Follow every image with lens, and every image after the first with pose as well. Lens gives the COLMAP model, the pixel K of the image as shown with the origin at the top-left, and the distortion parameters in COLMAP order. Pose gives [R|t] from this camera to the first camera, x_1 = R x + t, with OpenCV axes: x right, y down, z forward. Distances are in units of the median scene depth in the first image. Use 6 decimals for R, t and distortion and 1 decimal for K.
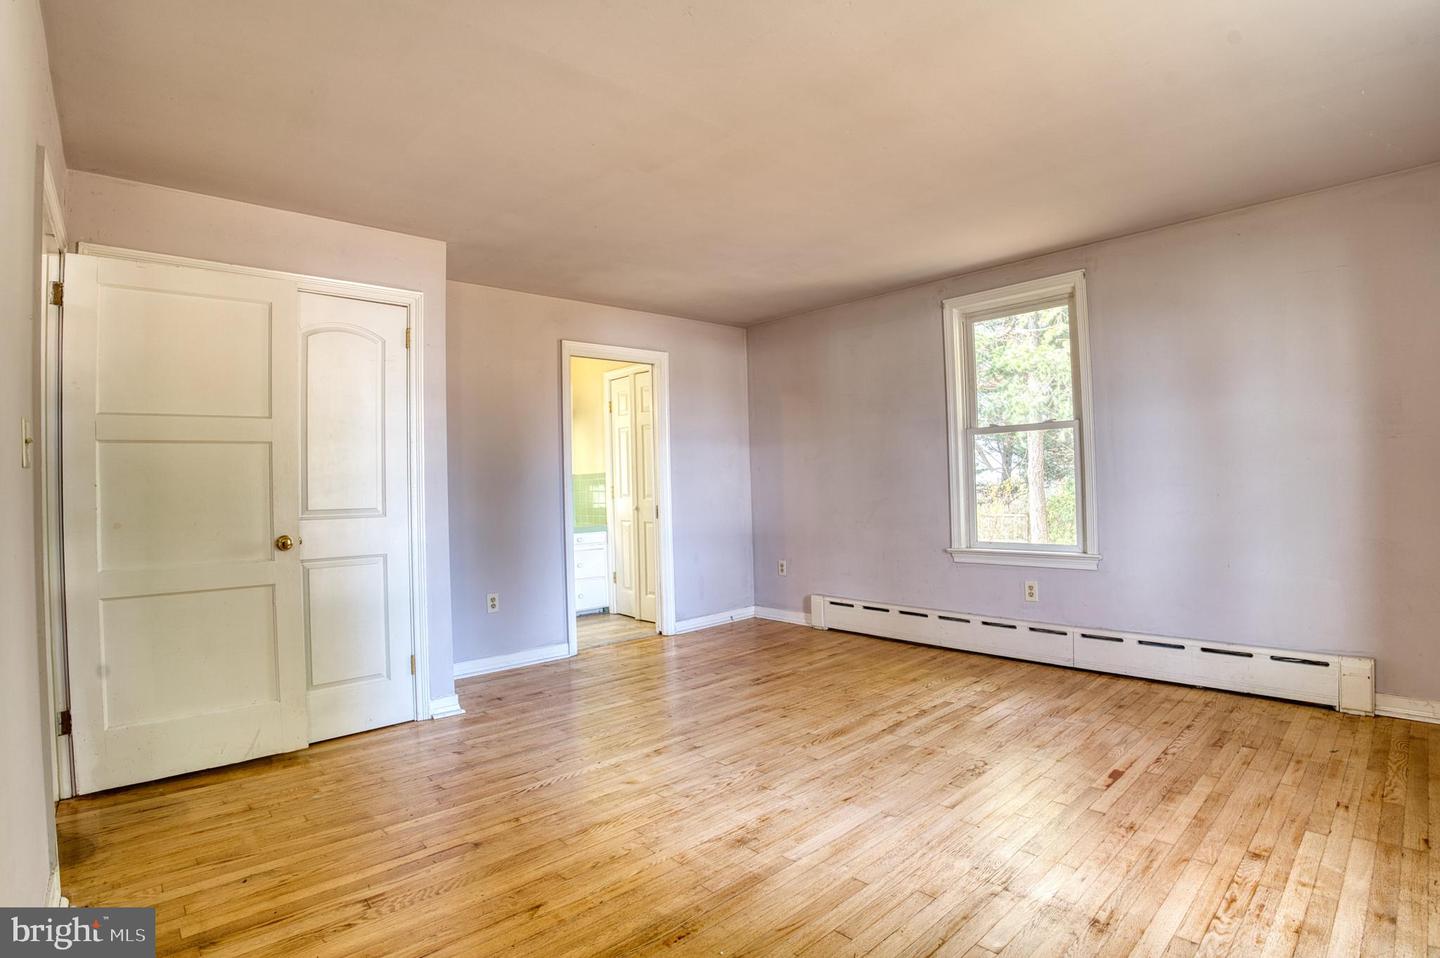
lens RADIAL K [[686.6, 0, 720.3], [0, 686.6, 472.3], [0, 0, 1]] dist [-0.102813, 0.022743]
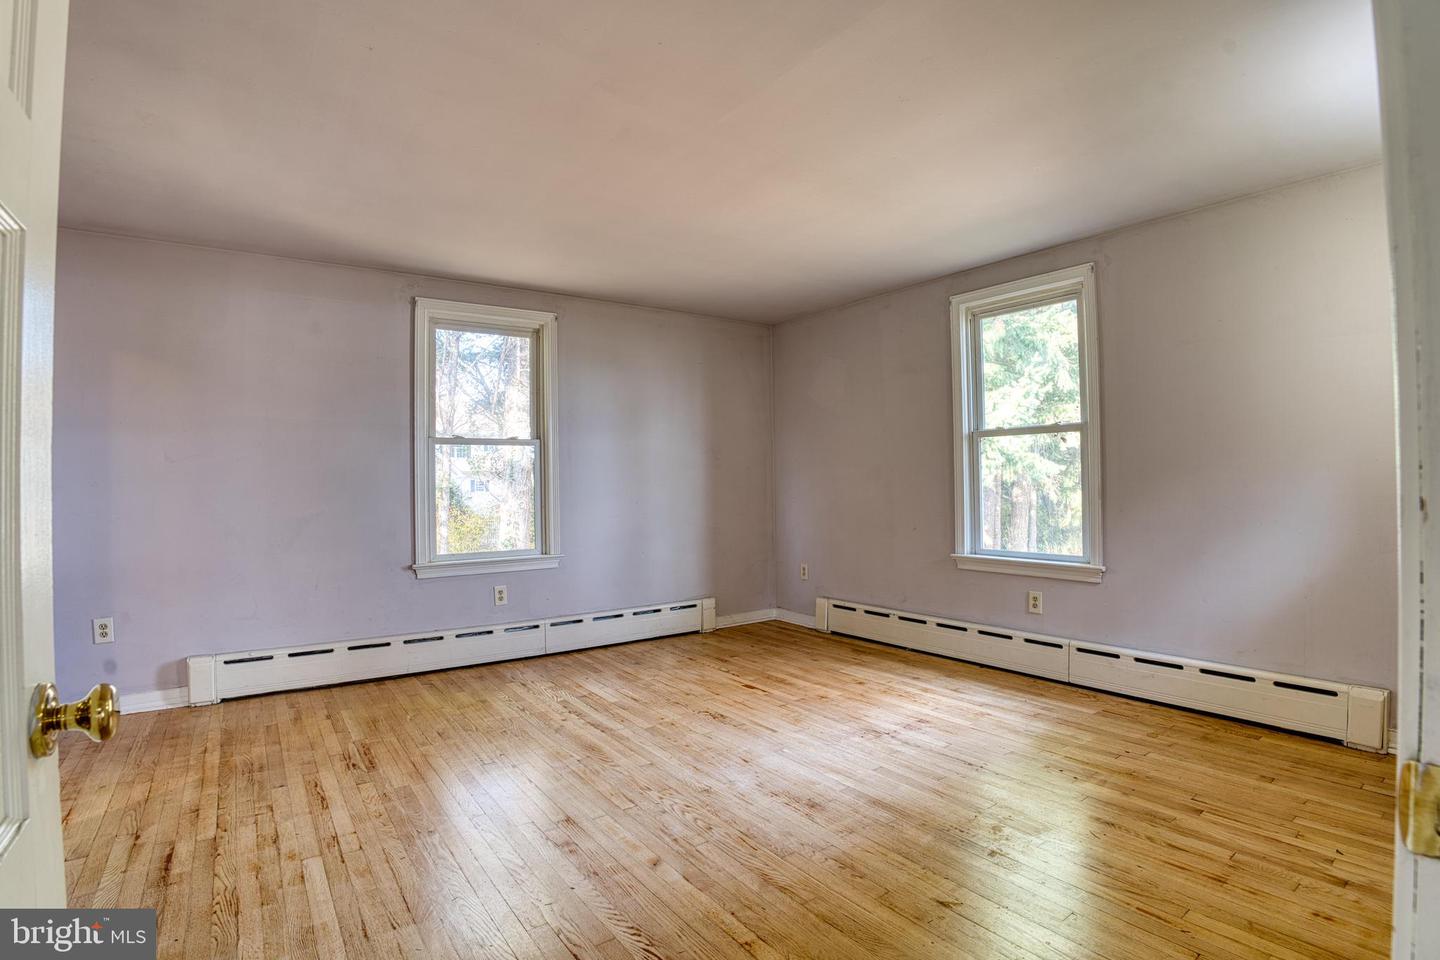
lens RADIAL K [[686.6, 0, 720.3], [0, 686.6, 473.3], [0, 0, 1]] dist [-0.102813, 0.022743]
pose [[0.126195, 0.040054, 0.991197, -0.895388], [-0.005363, 0.999197, -0.039694, 0.037834], [-0.991991, -0.000306, 0.126308, 0.814817]]
